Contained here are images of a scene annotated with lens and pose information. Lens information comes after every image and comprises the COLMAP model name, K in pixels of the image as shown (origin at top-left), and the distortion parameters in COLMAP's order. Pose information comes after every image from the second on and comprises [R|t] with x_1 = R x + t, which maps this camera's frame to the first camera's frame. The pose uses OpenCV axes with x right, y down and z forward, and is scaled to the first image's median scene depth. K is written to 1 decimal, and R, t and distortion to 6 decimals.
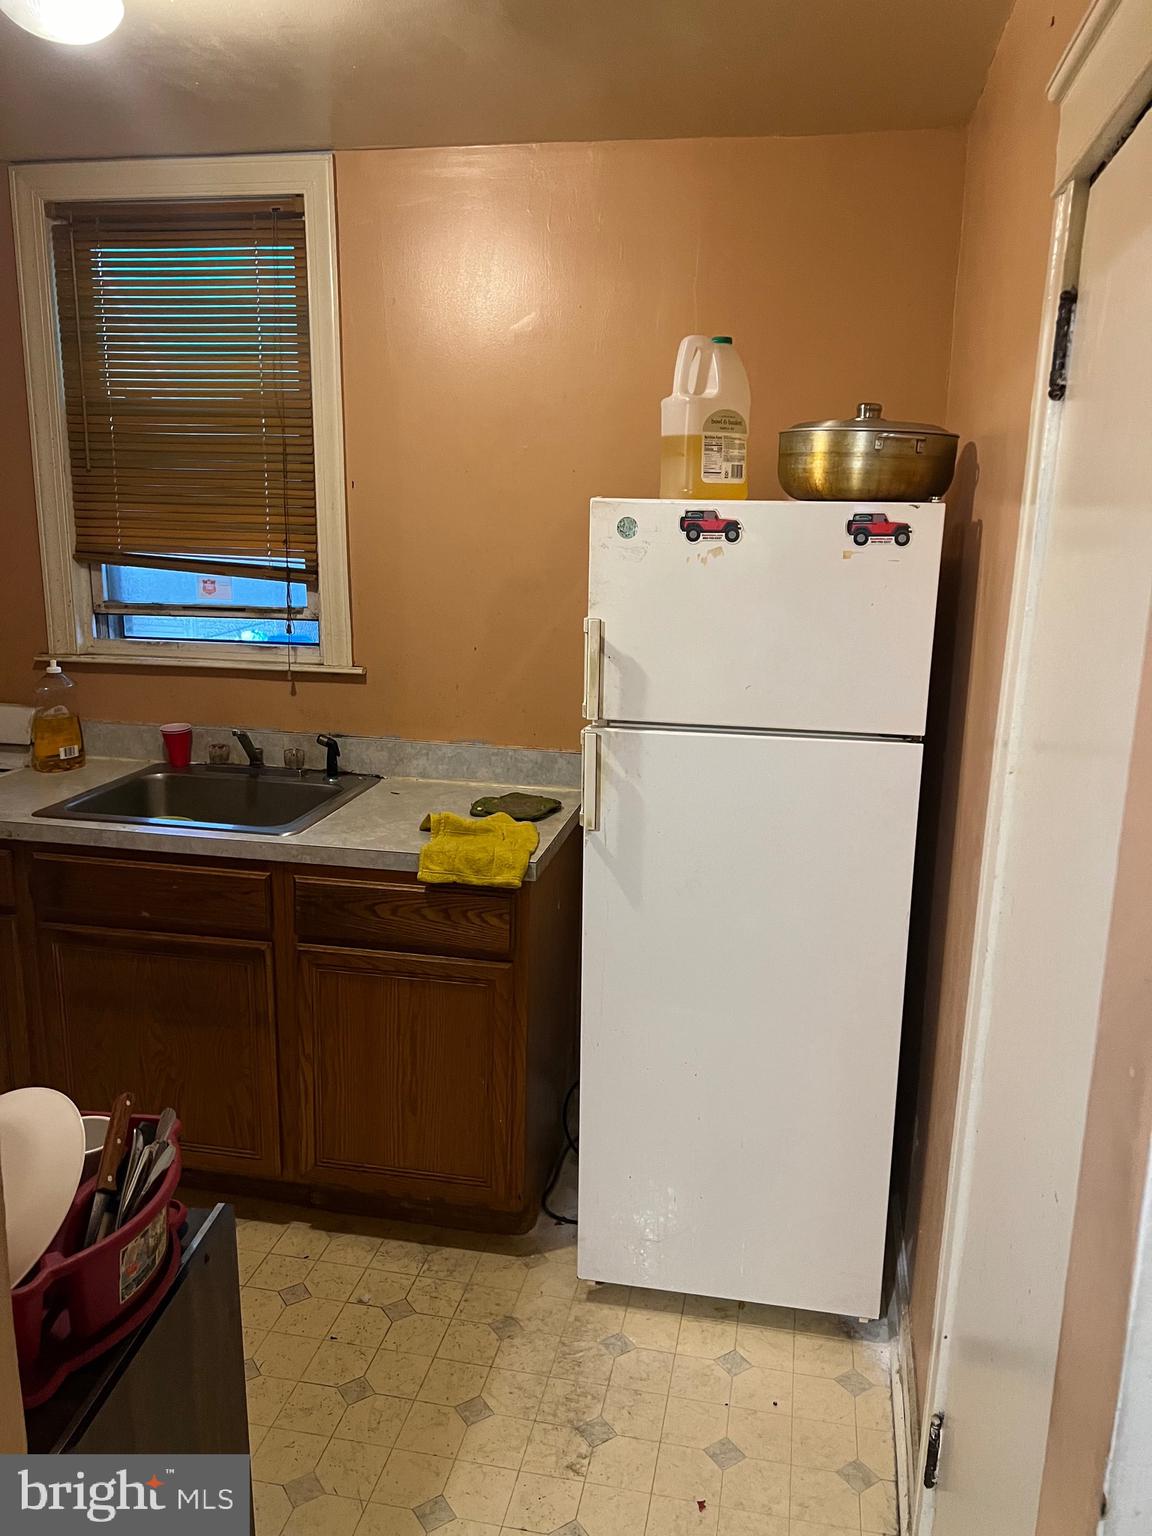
lens RADIAL K [[1163.9, 0, 570.7], [0, 1163.9, 762.7], [0, 0, 1]] dist [0.060947, -0.070964]
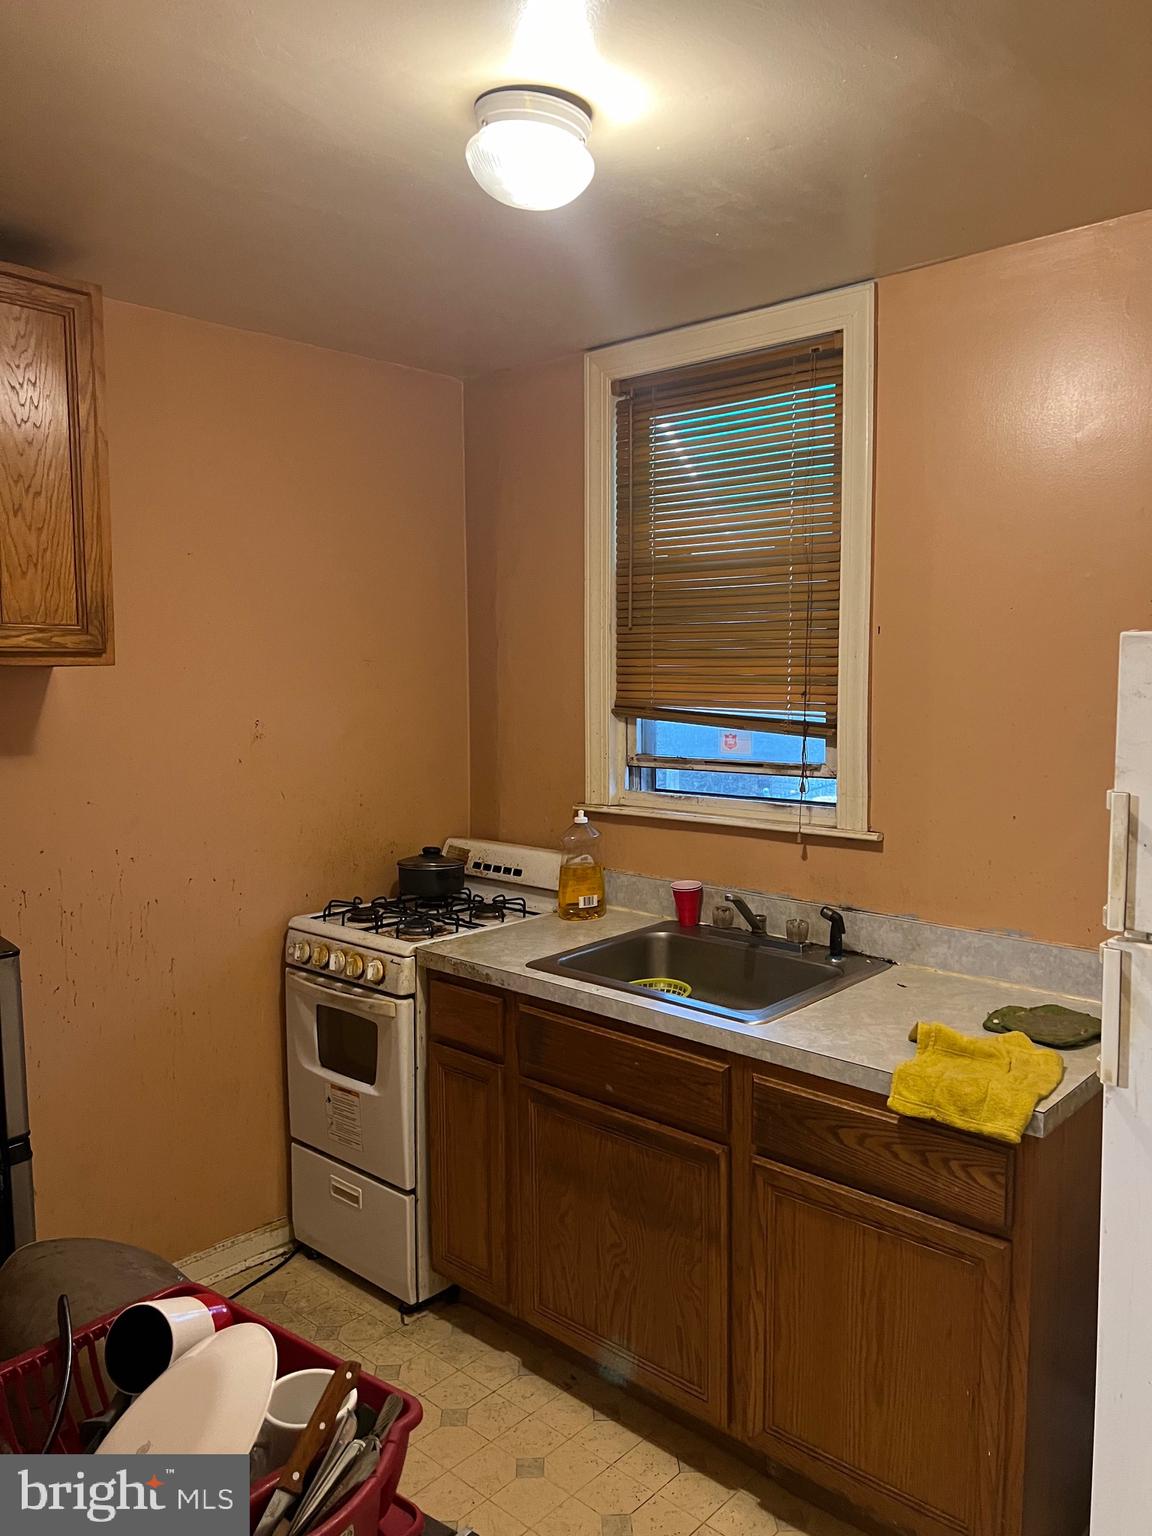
lens RADIAL K [[1147.6, 0, 576.0], [0, 1147.6, 768.0], [0, 0, 1]] dist [0.100421, -0.154209]
pose [[0.862525, 0.023442, -0.505472, 0.063151], [-0.085255, 0.991378, -0.099501, -0.025122], [0.498782, 0.128916, 0.857087, 0.139720]]
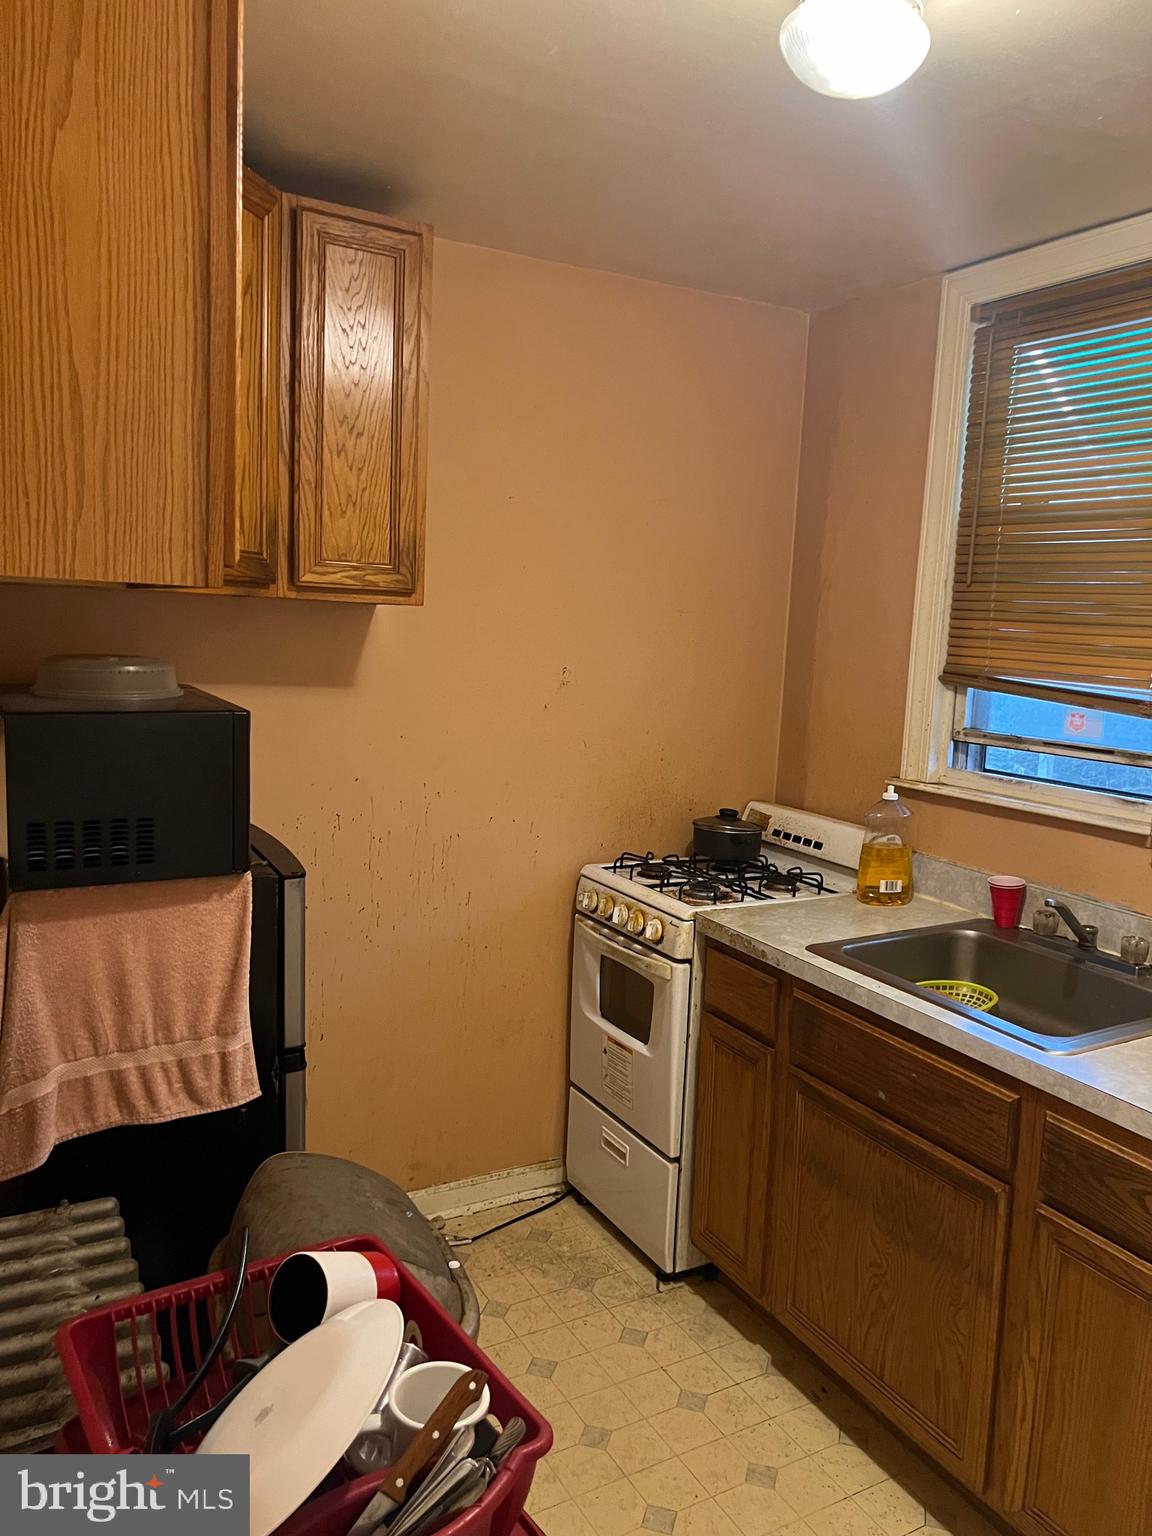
lens RADIAL K [[1163.9, 0, 570.7], [0, 1163.9, 762.7], [0, 0, 1]] dist [0.060947, -0.070964]
pose [[0.666943, 0.108190, -0.737213, 0.072619], [-0.183566, 0.982765, -0.021843, -0.039865], [0.722143, 0.149895, 0.675308, 0.196565]]
